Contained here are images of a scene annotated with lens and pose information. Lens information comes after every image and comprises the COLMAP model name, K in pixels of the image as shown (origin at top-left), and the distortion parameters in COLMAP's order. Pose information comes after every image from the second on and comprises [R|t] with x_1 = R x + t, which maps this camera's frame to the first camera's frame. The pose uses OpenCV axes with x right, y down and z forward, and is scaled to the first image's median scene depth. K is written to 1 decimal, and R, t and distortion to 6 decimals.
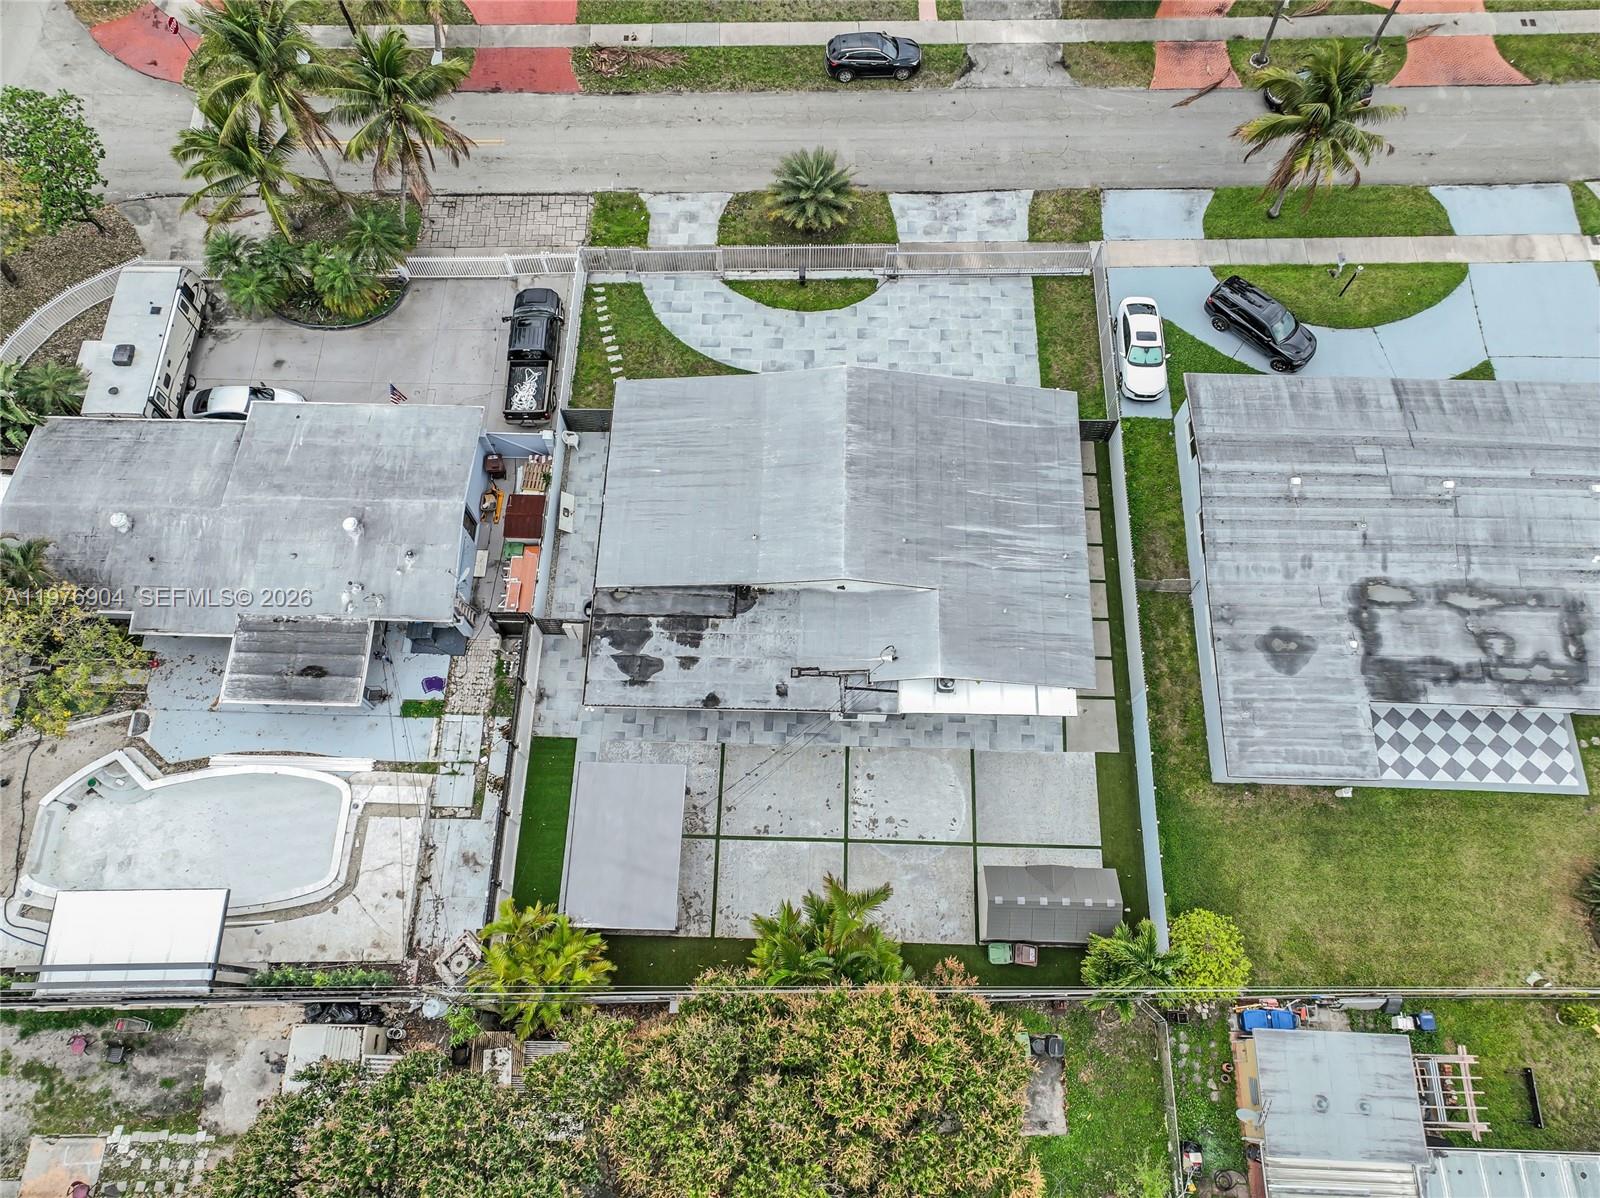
lens RADIAL K [[1132.3, 0, 797.7], [0, 1132.3, 594.5], [0, 0, 1]] dist [0.008415, 0.005547]
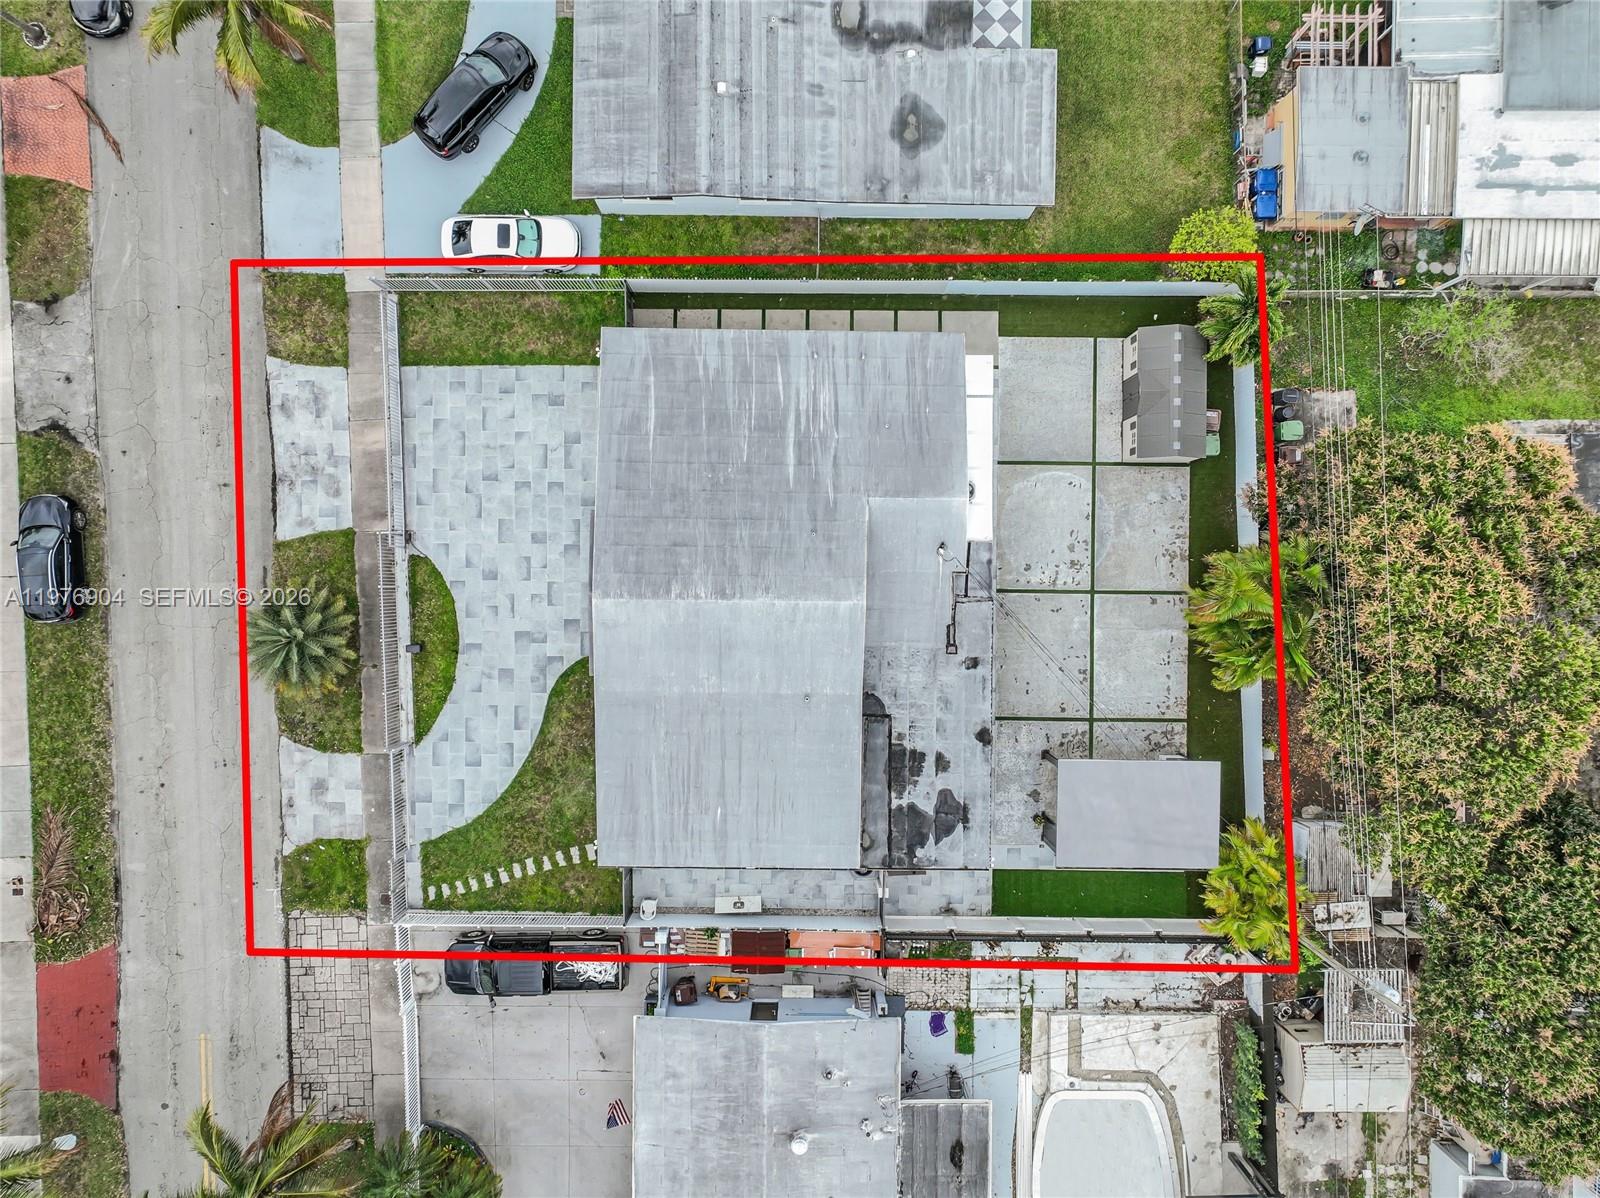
lens RADIAL K [[1132.3, 0, 797.7], [0, 1132.3, 594.5], [0, 0, 1]] dist [0.008415, 0.005547]
pose [[-0.018855, -0.999767, -0.010474, 0.054190], [0.927000, -0.021405, 0.374450, -0.387980], [-0.374587, -0.002649, 0.927188, 0.161627]]
